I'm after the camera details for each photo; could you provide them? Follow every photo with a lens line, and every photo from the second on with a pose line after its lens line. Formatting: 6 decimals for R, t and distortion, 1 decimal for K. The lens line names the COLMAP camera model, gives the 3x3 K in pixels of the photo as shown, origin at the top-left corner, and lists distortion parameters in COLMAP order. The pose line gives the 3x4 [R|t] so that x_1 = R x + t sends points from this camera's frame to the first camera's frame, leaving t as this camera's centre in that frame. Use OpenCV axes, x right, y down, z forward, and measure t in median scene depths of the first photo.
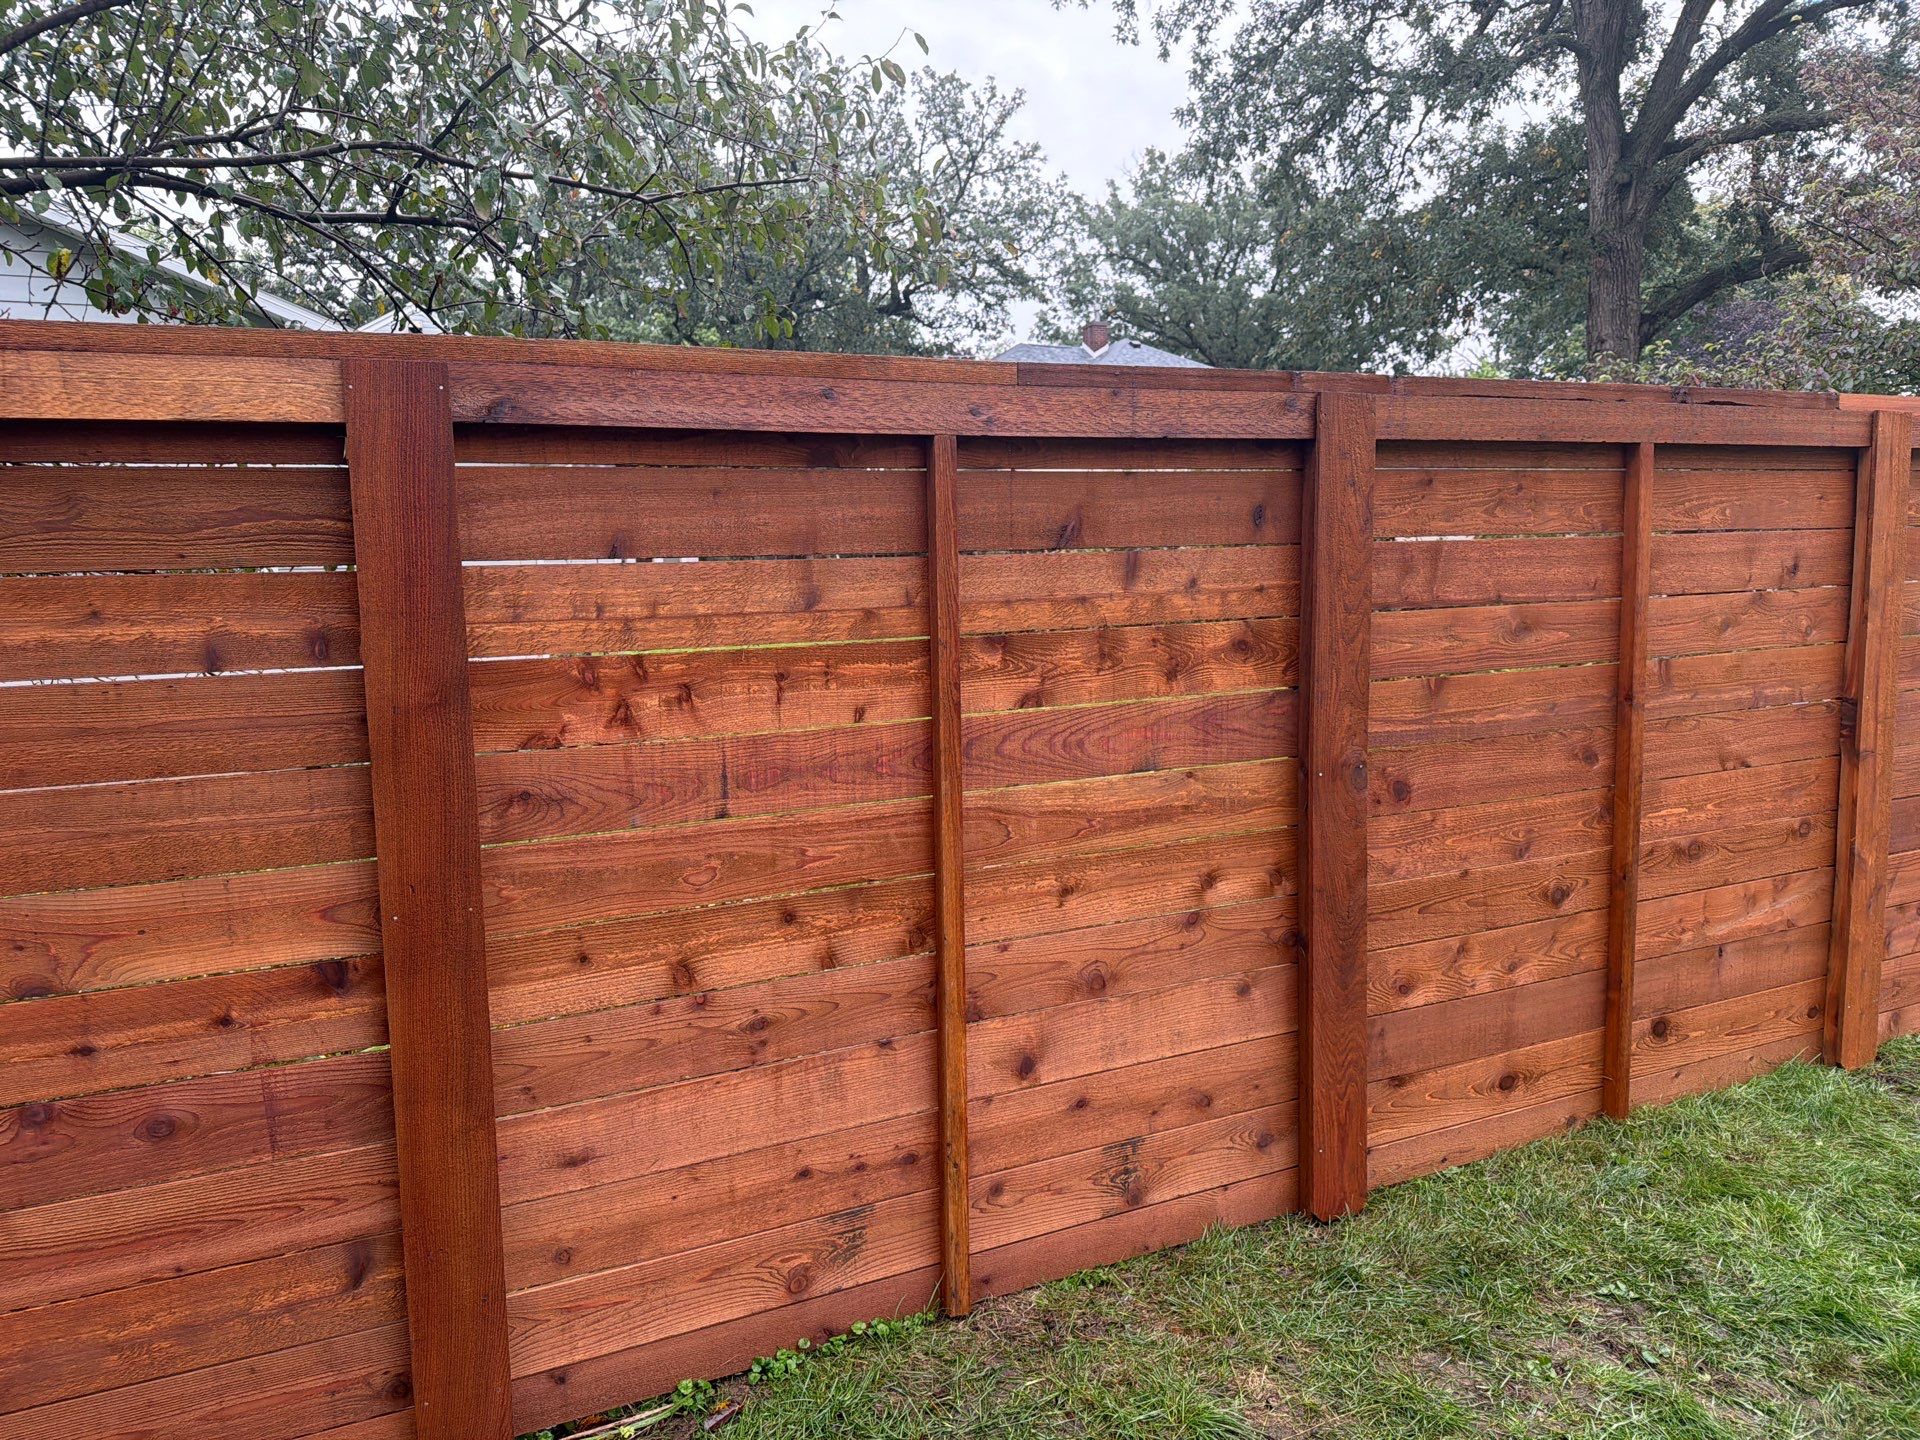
lens RADIAL K [[1347.7, 0, 948.4], [0, 1347.7, 717.1], [0, 0, 1]] dist [0.086164, -0.125839]
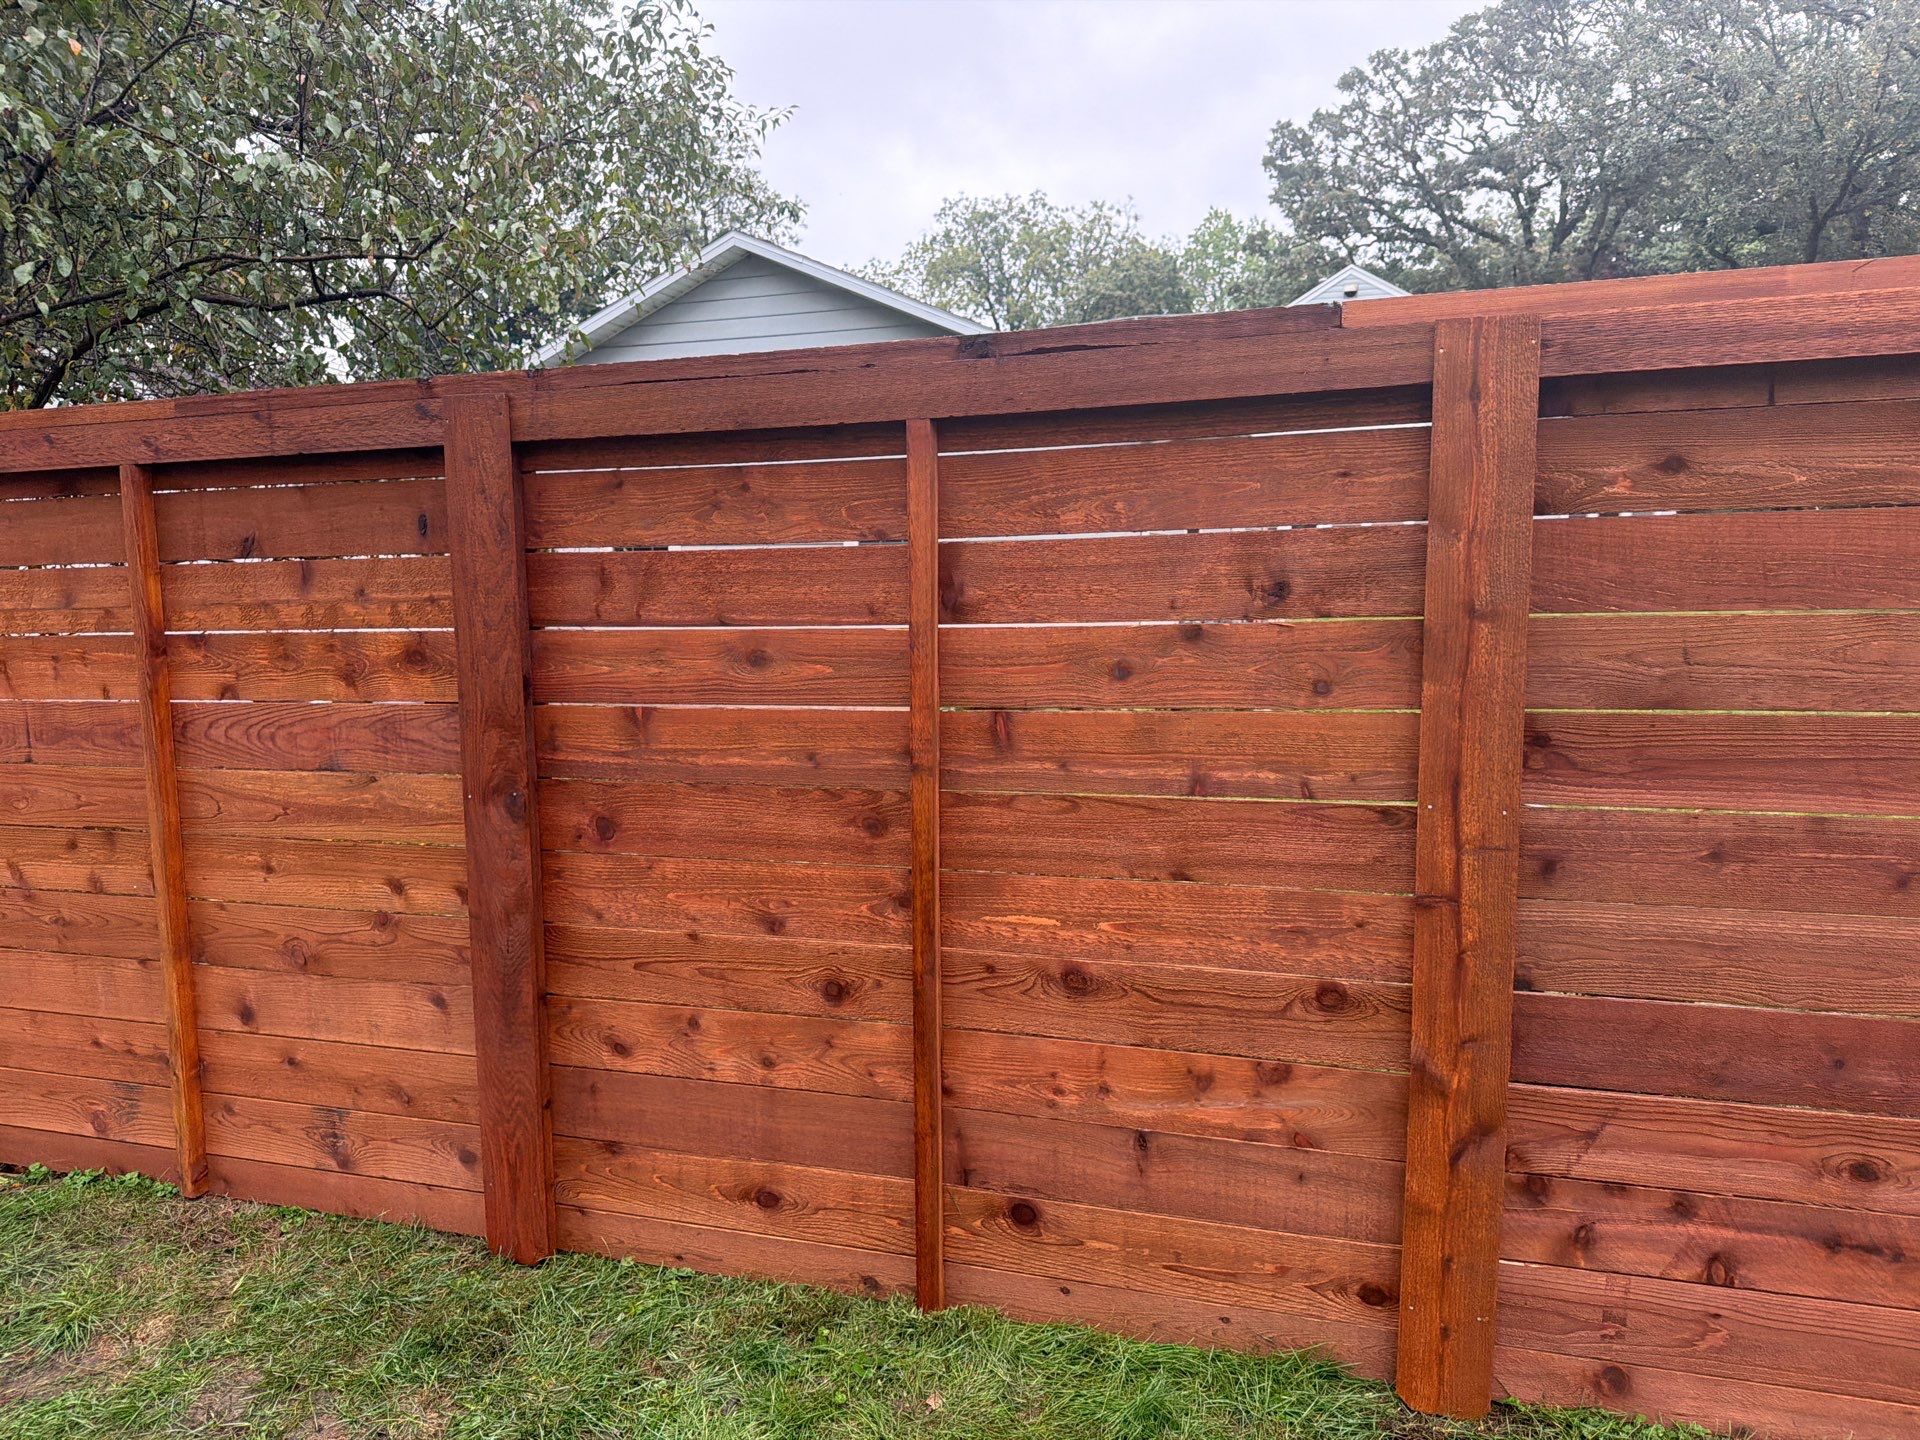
lens RADIAL K [[1347.7, 0, 948.4], [0, 1347.7, 717.1], [0, 0, 1]] dist [0.086164, -0.125839]
pose [[0.727828, 0.092104, -0.679546, 1.194078], [-0.070438, 0.995739, 0.059518, -0.096474], [0.682132, 0.004547, 0.731215, 0.540402]]
